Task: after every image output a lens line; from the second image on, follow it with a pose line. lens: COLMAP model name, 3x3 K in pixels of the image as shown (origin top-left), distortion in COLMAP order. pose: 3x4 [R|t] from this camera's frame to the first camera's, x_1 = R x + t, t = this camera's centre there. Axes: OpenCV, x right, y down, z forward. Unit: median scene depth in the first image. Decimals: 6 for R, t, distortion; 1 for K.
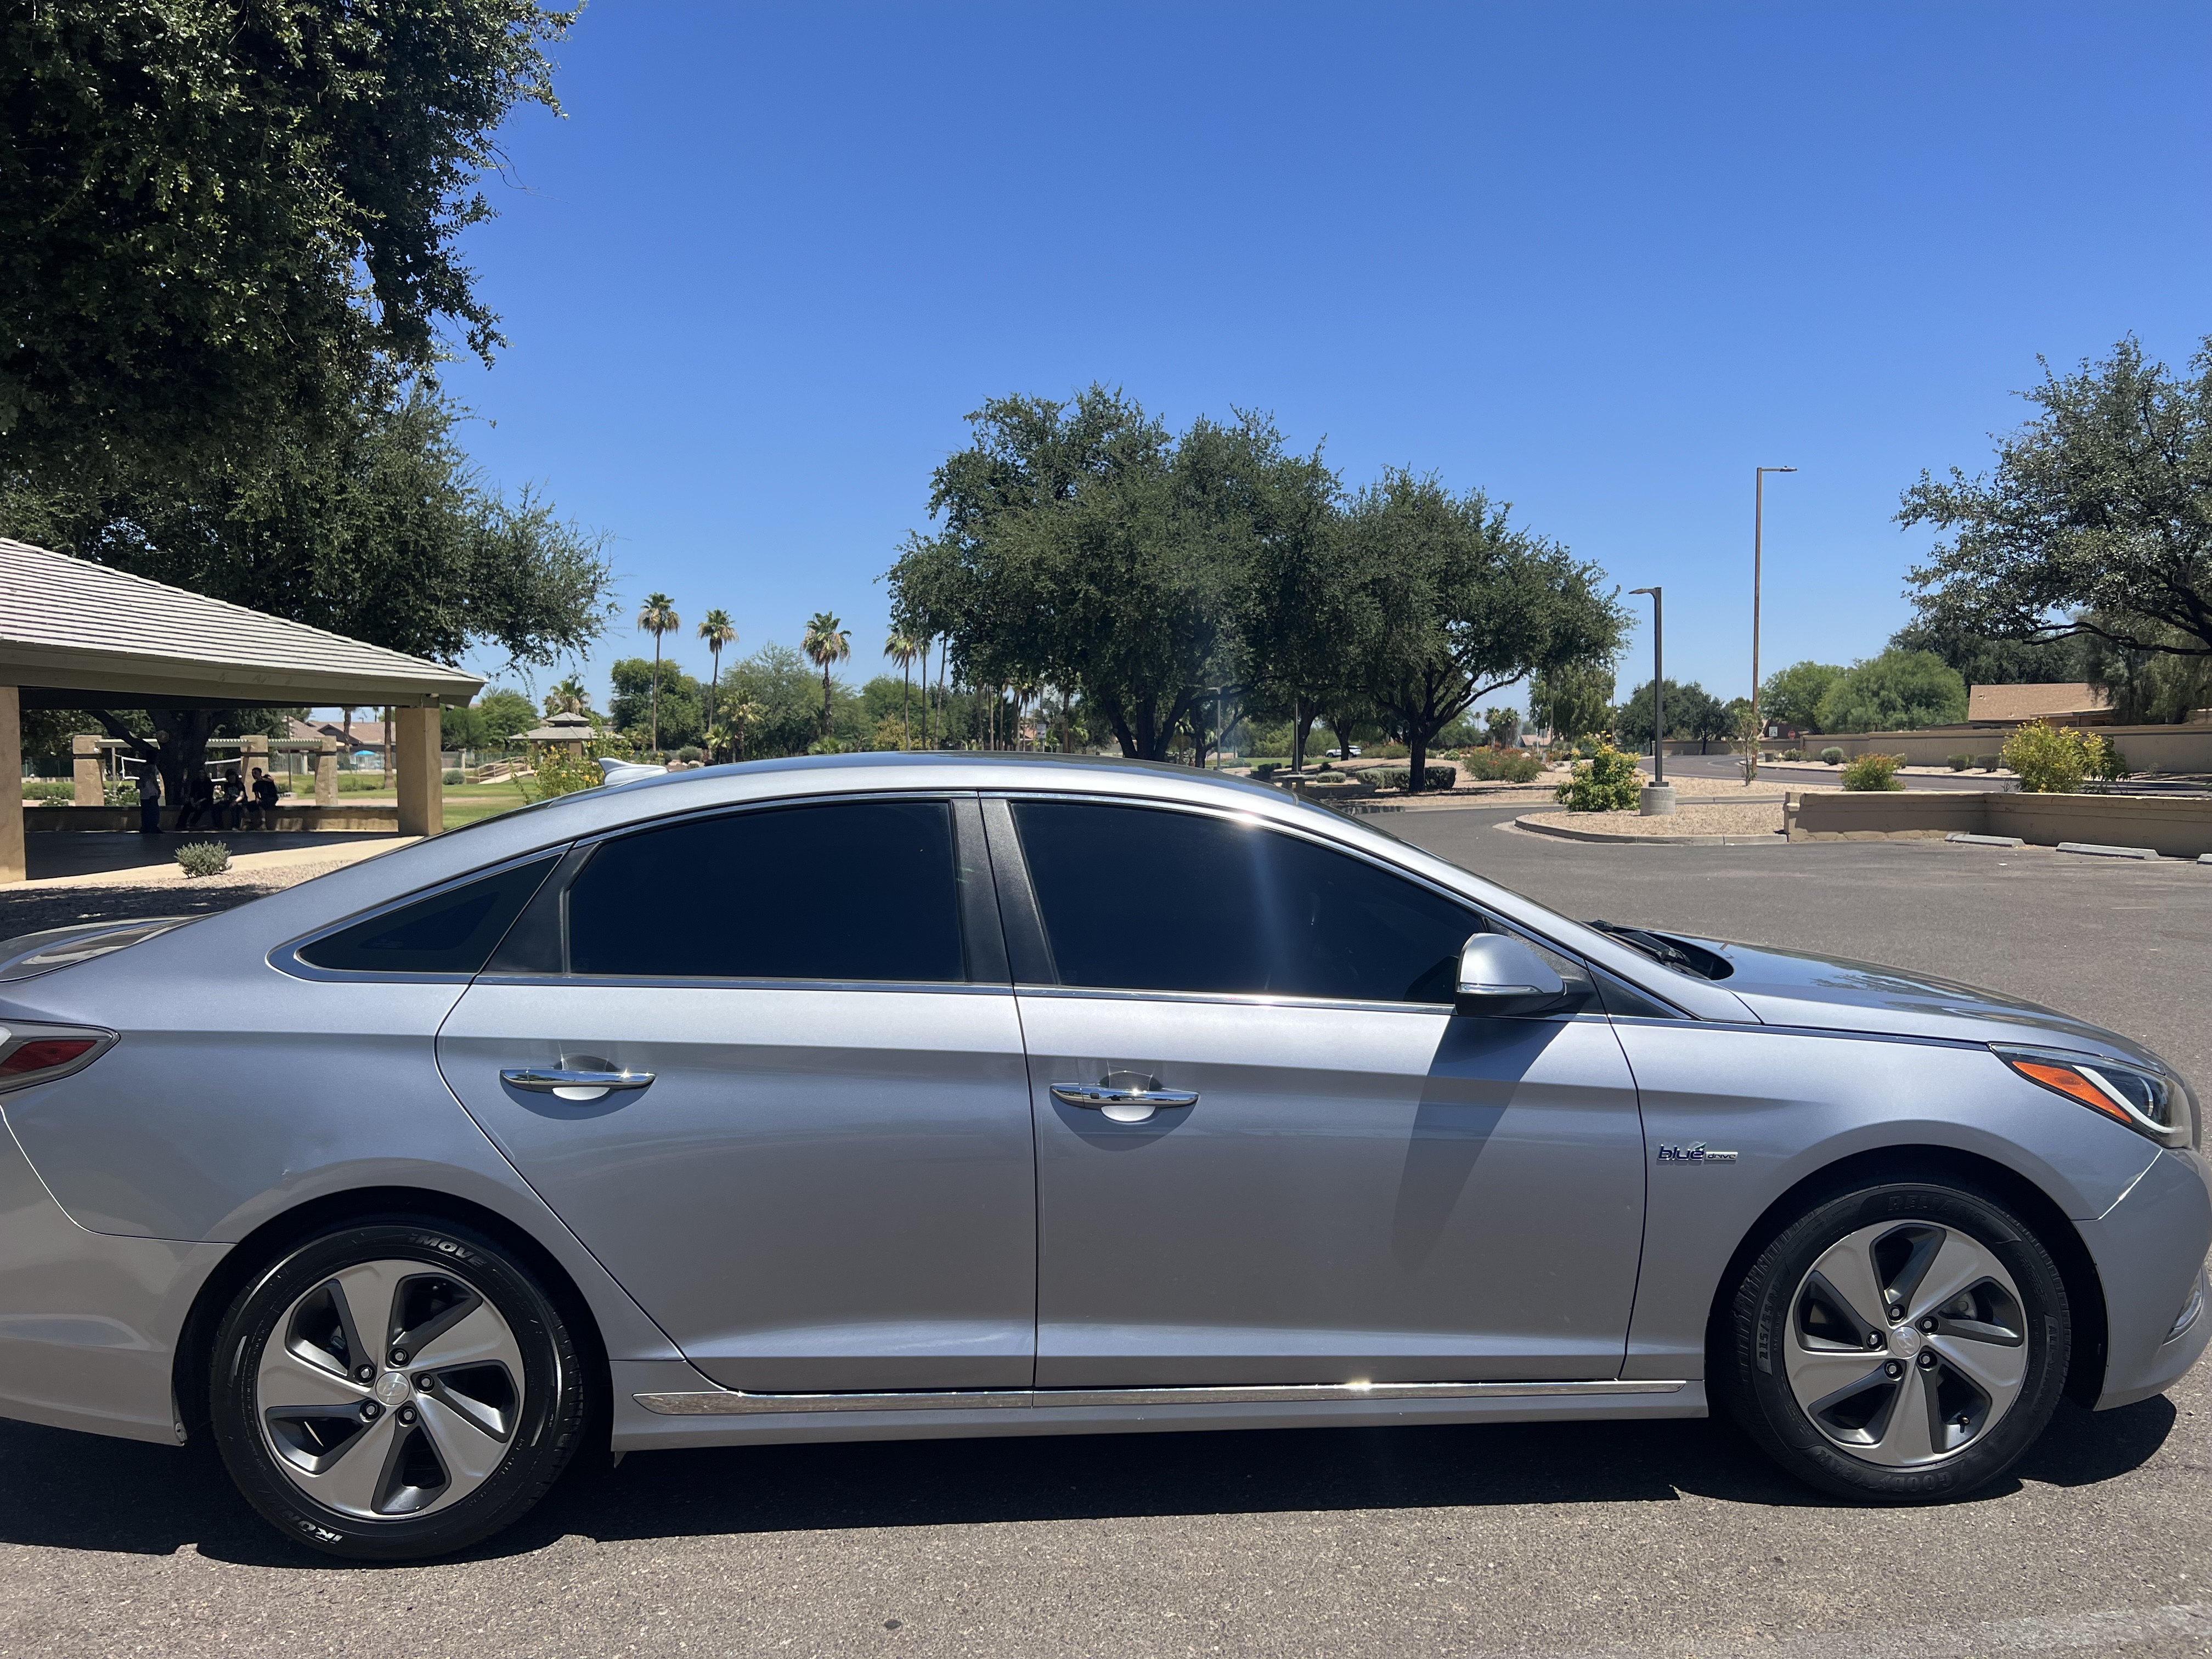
lens RADIAL K [[1675.0, 0, 1106.0], [0, 1675.0, 829.5], [0, 0, 1]] dist [0.071746, -0.083960]
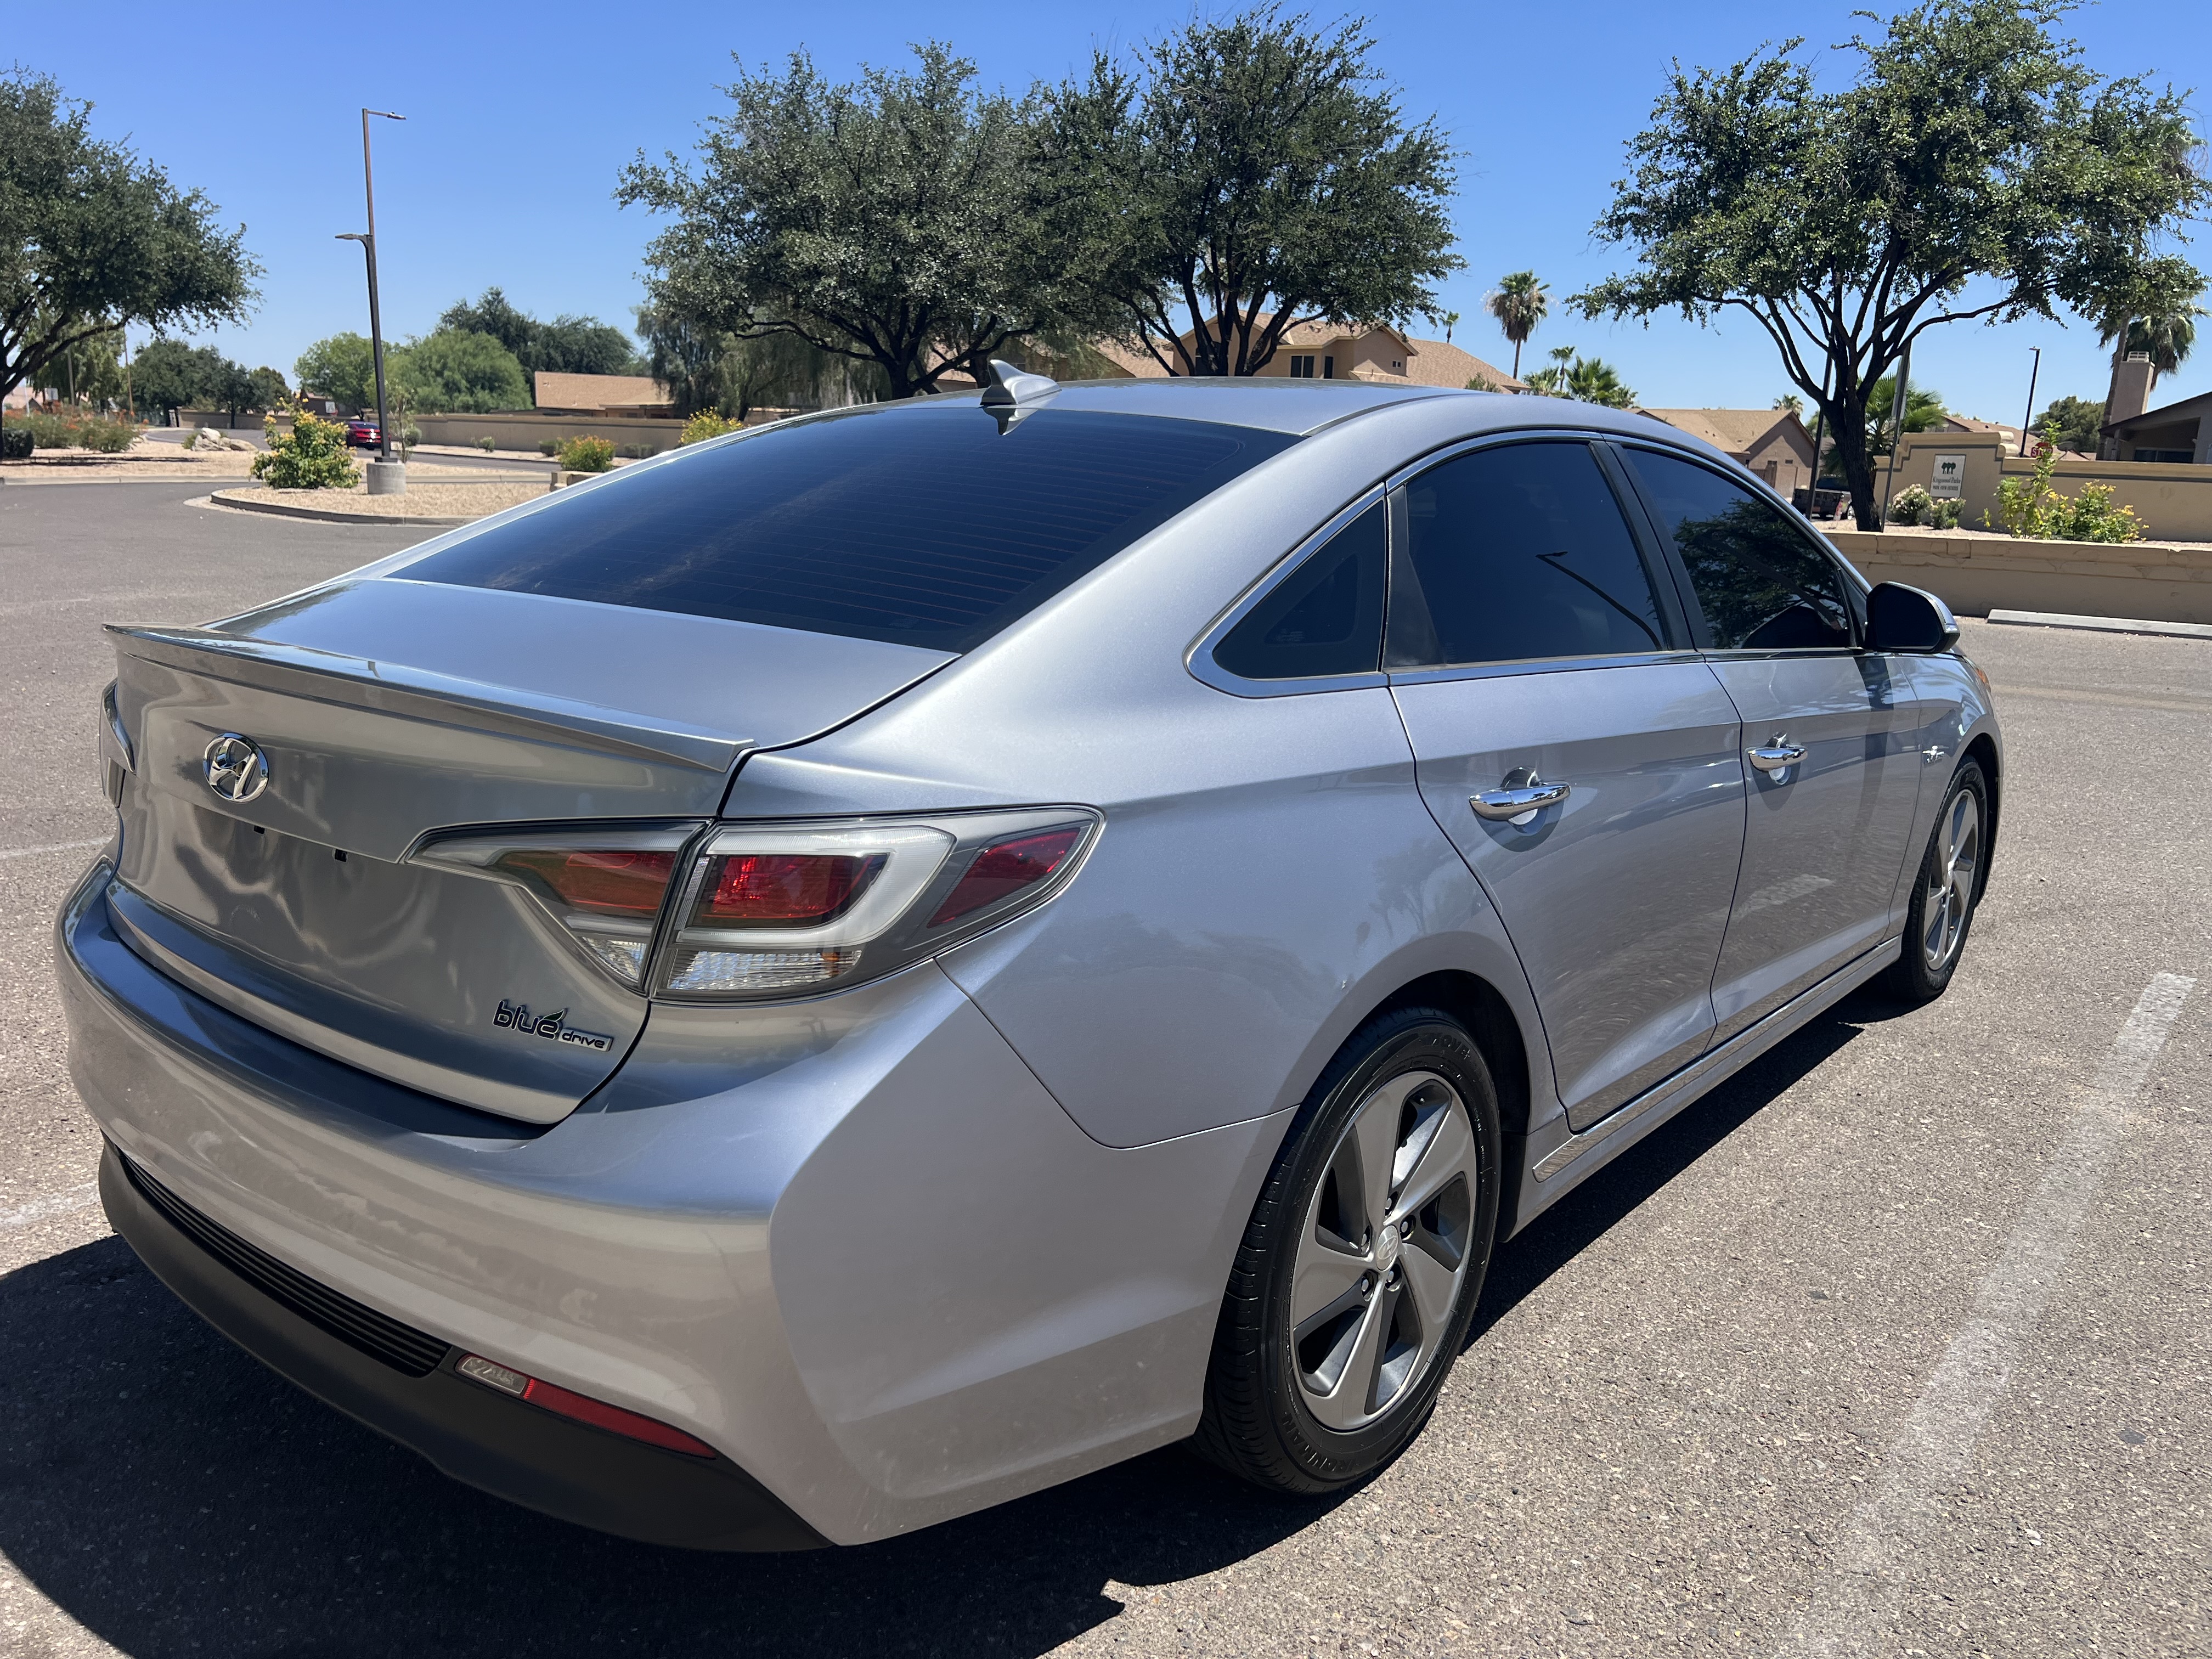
lens RADIAL K [[1706.6, 0, 1106.0], [0, 1706.6, 829.5], [0, 0, 1]] dist [0.002598, -0.000309]
pose [[0.663430, -0.127304, 0.737329, -0.093924], [-0.008238, 0.984118, 0.177326, 0.002403], [-0.748193, -0.123718, 0.651845, 0.059154]]
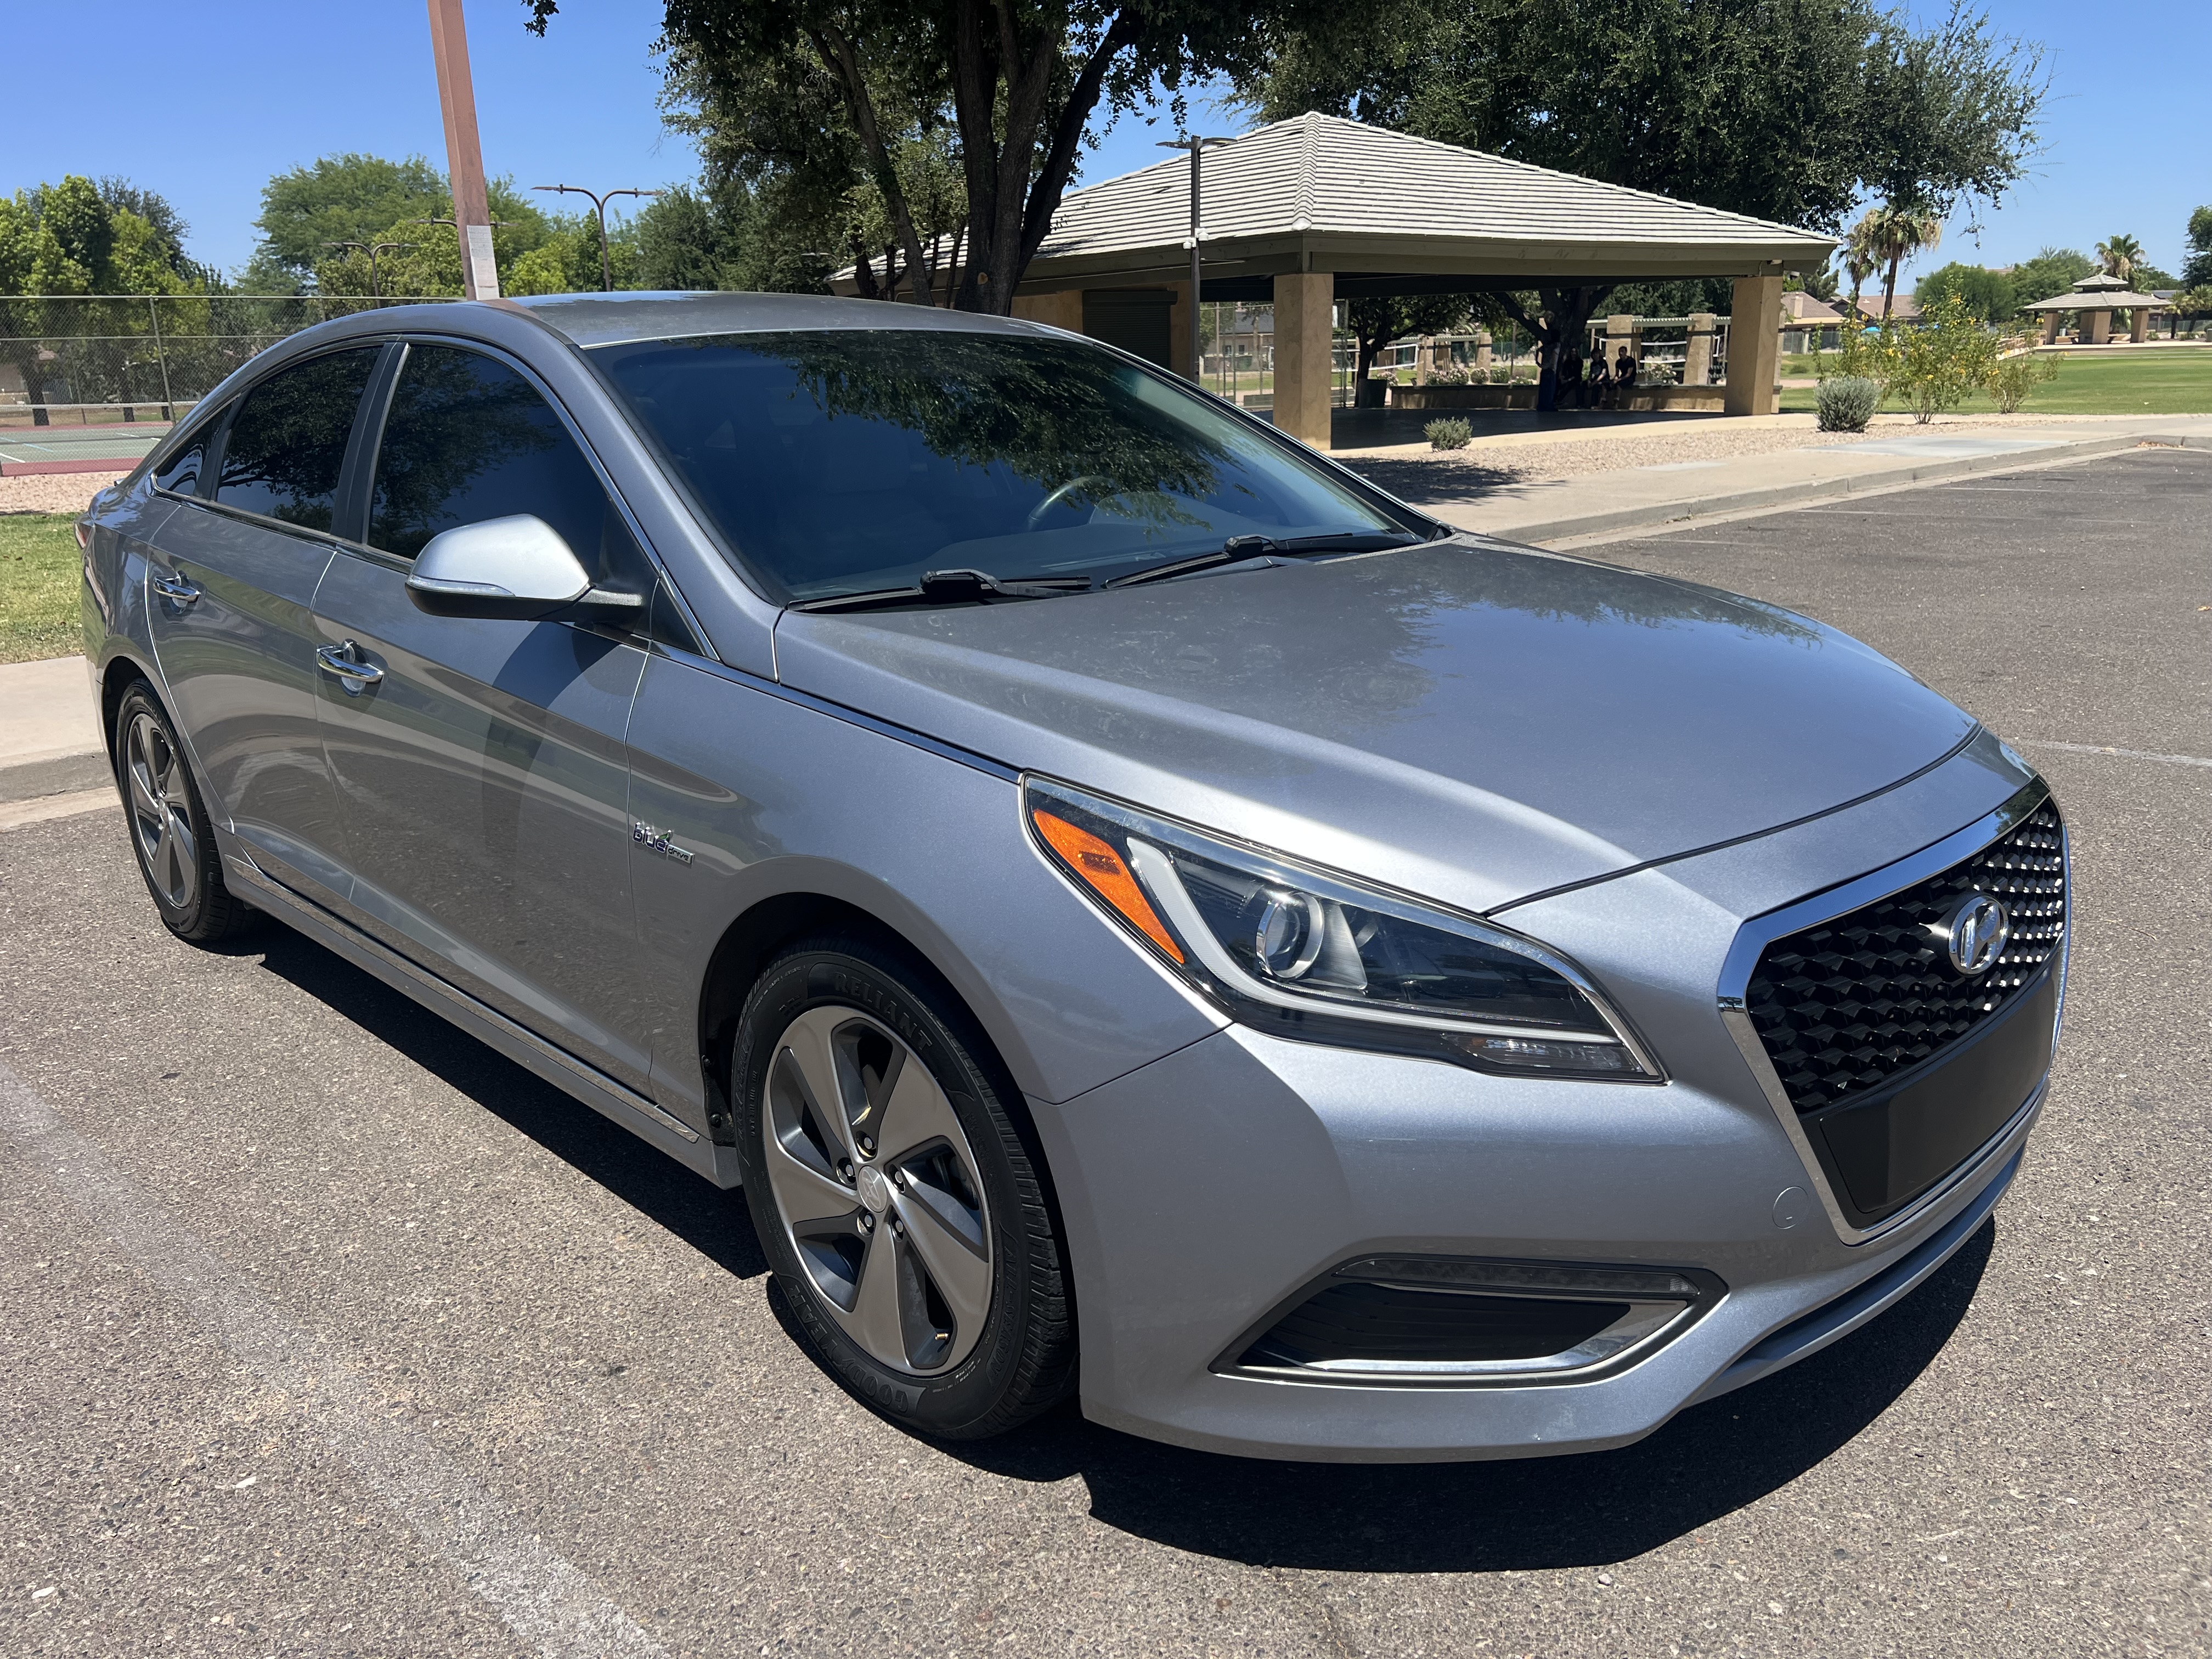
lens RADIAL K [[1675.0, 0, 1106.0], [0, 1675.0, 829.5], [0, 0, 1]] dist [0.071746, -0.083960]
pose [[0.649911, 0.198723, -0.733570, 0.092889], [-0.018455, 0.969052, 0.246164, 0.000591], [0.759786, -0.146447, 0.633465, 0.064293]]
